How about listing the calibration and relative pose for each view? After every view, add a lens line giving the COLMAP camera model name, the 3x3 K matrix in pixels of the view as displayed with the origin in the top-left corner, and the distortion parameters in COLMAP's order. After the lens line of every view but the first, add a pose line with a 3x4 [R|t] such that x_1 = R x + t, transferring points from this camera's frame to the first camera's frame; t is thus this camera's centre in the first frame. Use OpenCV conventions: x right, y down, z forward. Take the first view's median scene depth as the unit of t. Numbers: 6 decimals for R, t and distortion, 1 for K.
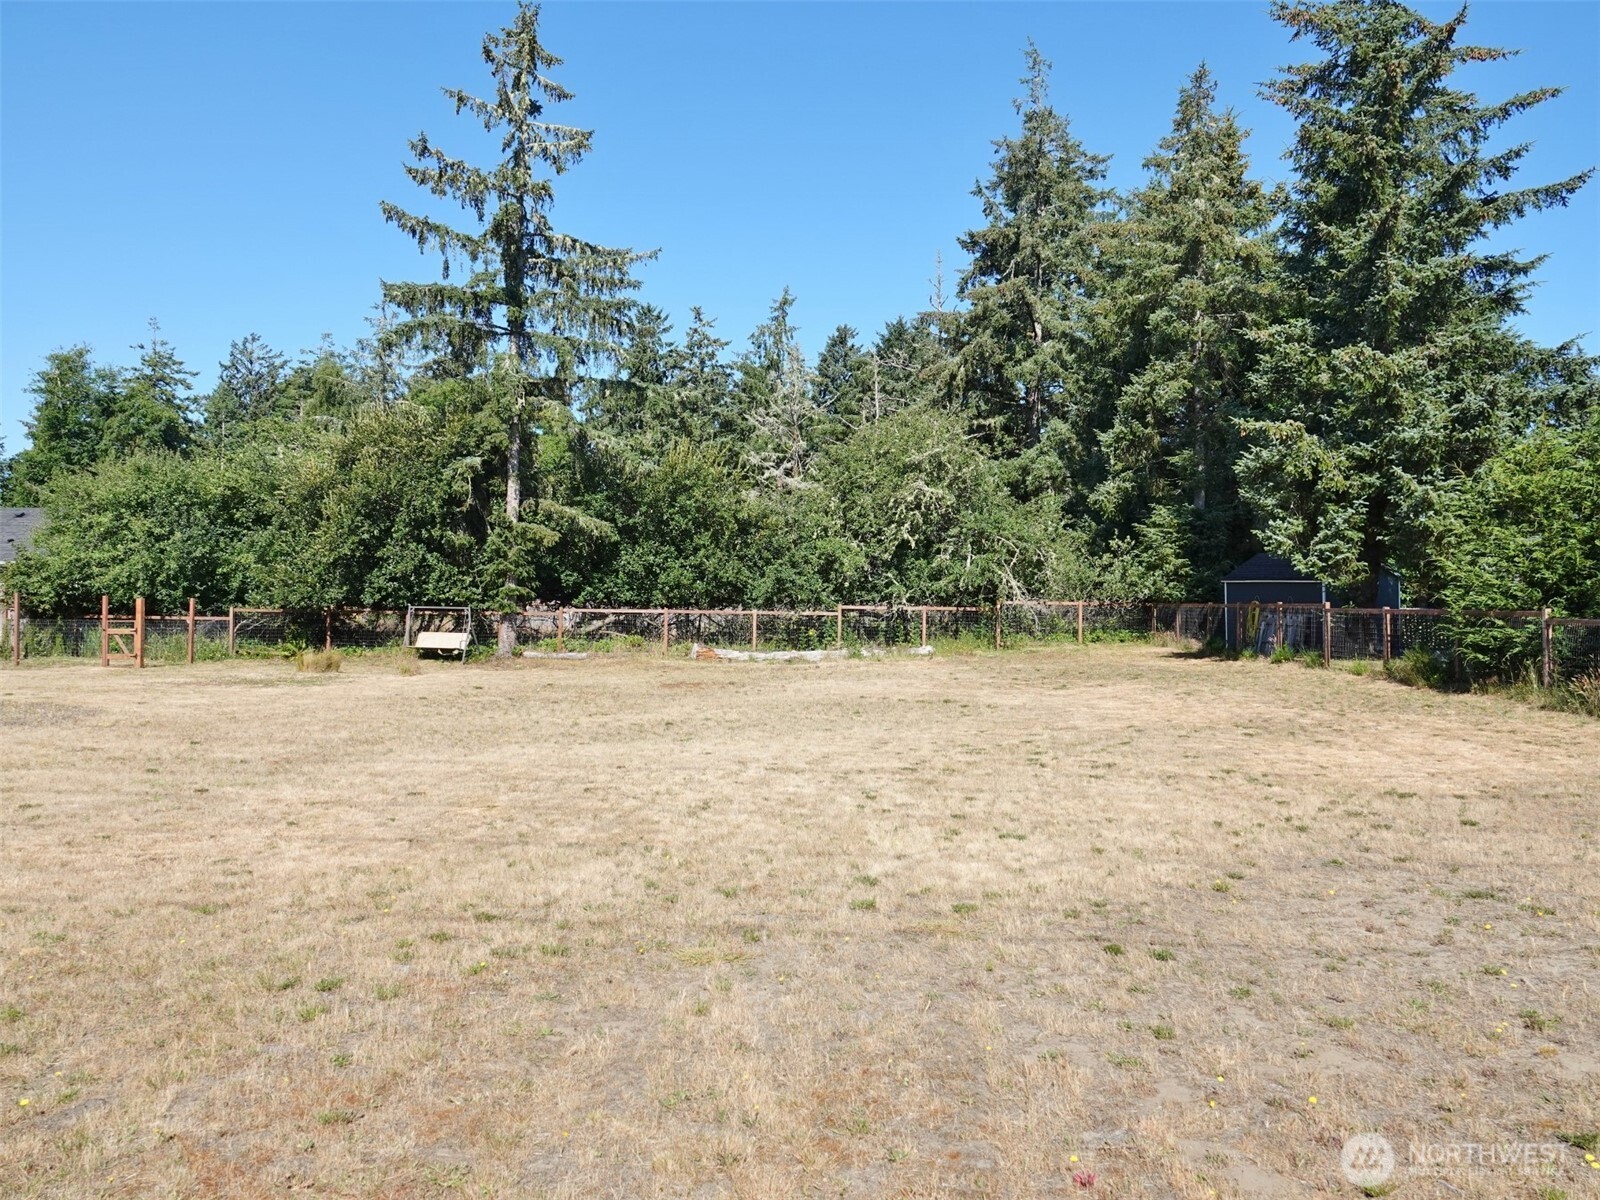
lens RADIAL K [[1249.7, 0, 804.6], [0, 1249.7, 594.8], [0, 0, 1]] dist [0.004947, -0.002626]
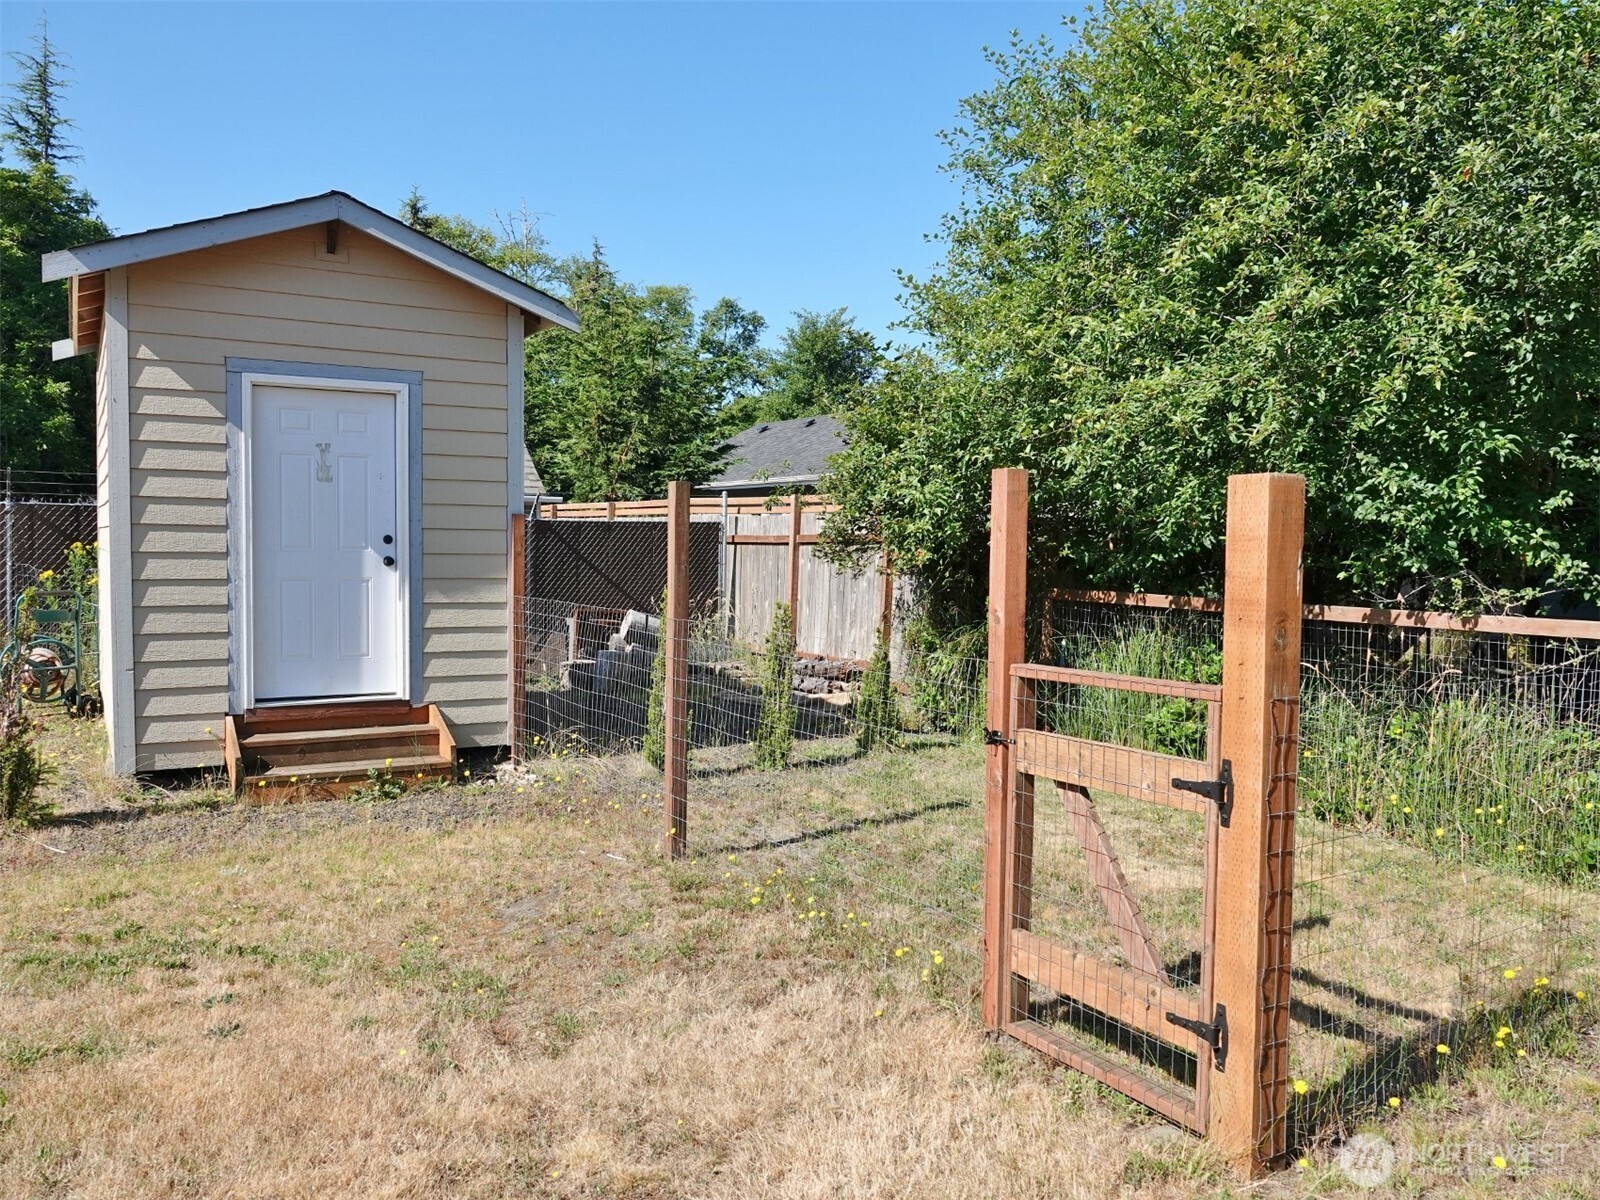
lens RADIAL K [[1249.7, 0, 806.5], [0, 1249.7, 595.0], [0, 0, 1]] dist [0.004947, -0.002626]
pose [[0.659838, 0.028180, -0.750879, -0.425674], [-0.002376, 0.999370, 0.035417, 0.008020], [0.751404, -0.021586, 0.659489, 0.804987]]
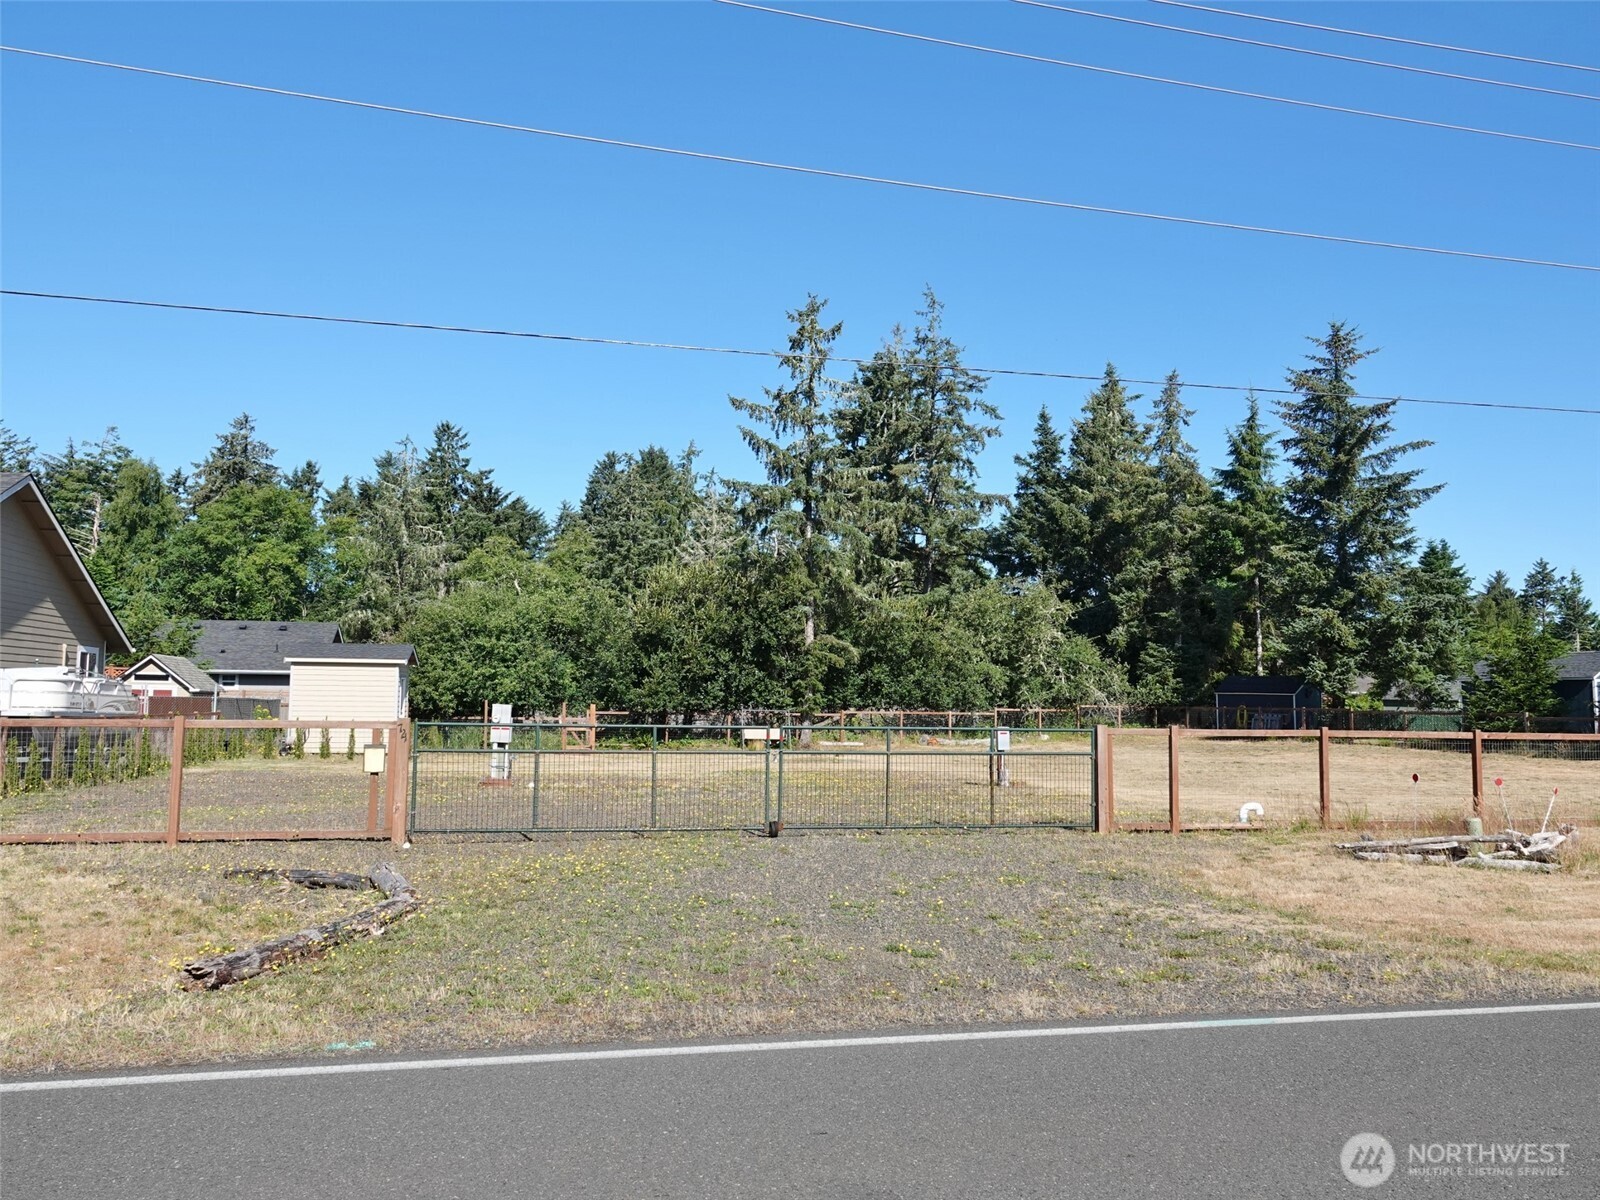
lens RADIAL K [[1249.7, 0, 804.4], [0, 1249.7, 595.1], [0, 0, 1]] dist [0.004947, -0.002626]
pose [[0.933664, 0.030210, 0.356873, -0.716849], [-0.002780, 0.997017, -0.077126, -0.010308], [-0.358139, 0.071018, 0.930964, -0.319878]]
